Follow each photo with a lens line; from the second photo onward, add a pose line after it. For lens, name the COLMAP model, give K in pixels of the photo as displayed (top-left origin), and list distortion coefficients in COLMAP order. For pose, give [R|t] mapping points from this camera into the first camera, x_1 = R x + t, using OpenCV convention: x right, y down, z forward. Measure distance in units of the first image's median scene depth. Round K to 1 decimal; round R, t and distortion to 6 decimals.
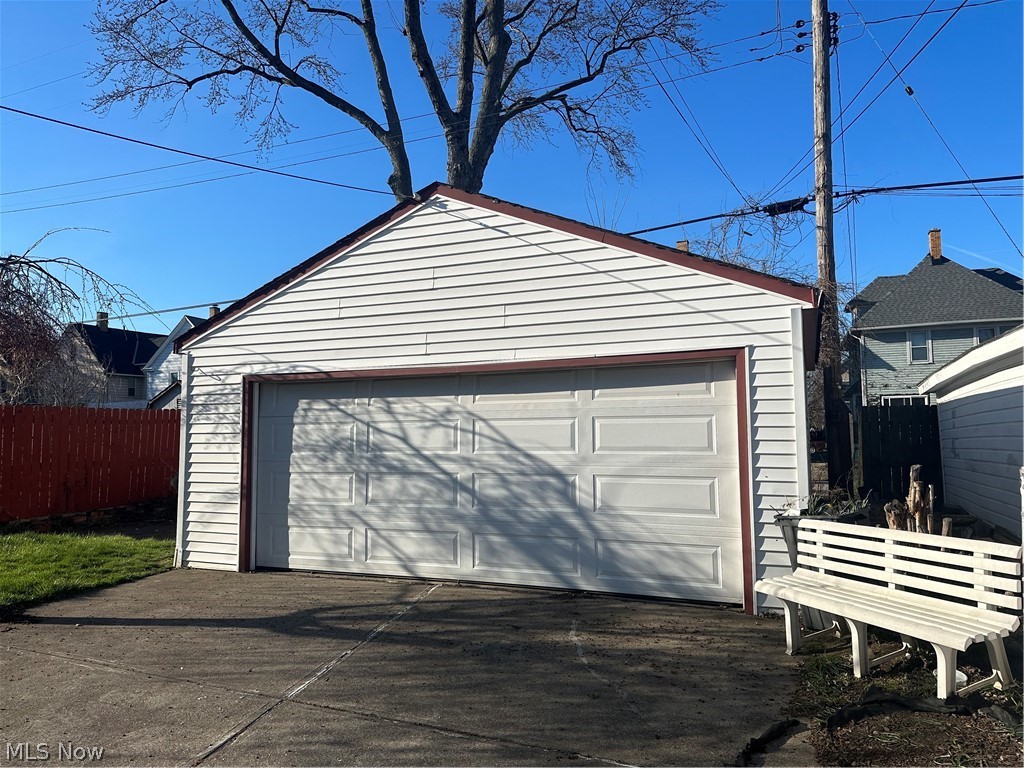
lens RADIAL K [[718.4, 0, 511.9], [0, 718.4, 383.5], [0, 0, 1]] dist [0.002623, 0.001082]
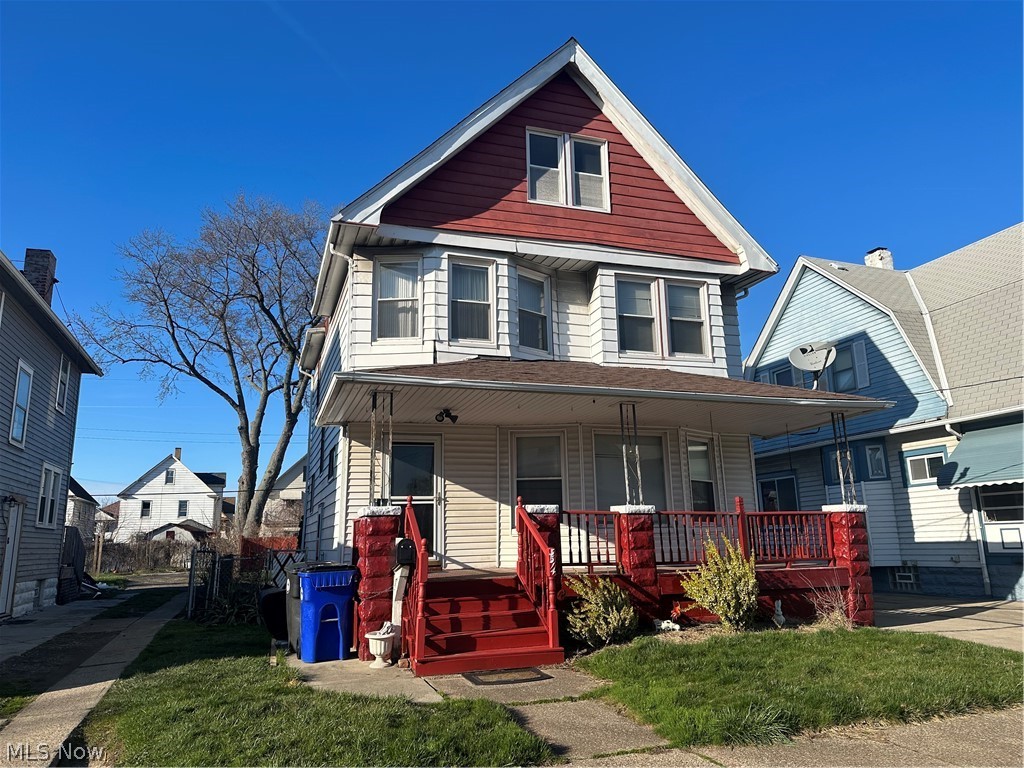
lens RADIAL K [[718.4, 0, 512.2], [0, 718.4, 383.9], [0, 0, 1]] dist [0.002623, 0.001082]
pose [[0.742759, 0.136213, 0.655557, -1.000148], [-0.036573, 0.985880, -0.163410, -0.087266], [-0.668559, 0.097398, 0.737253, -1.182404]]
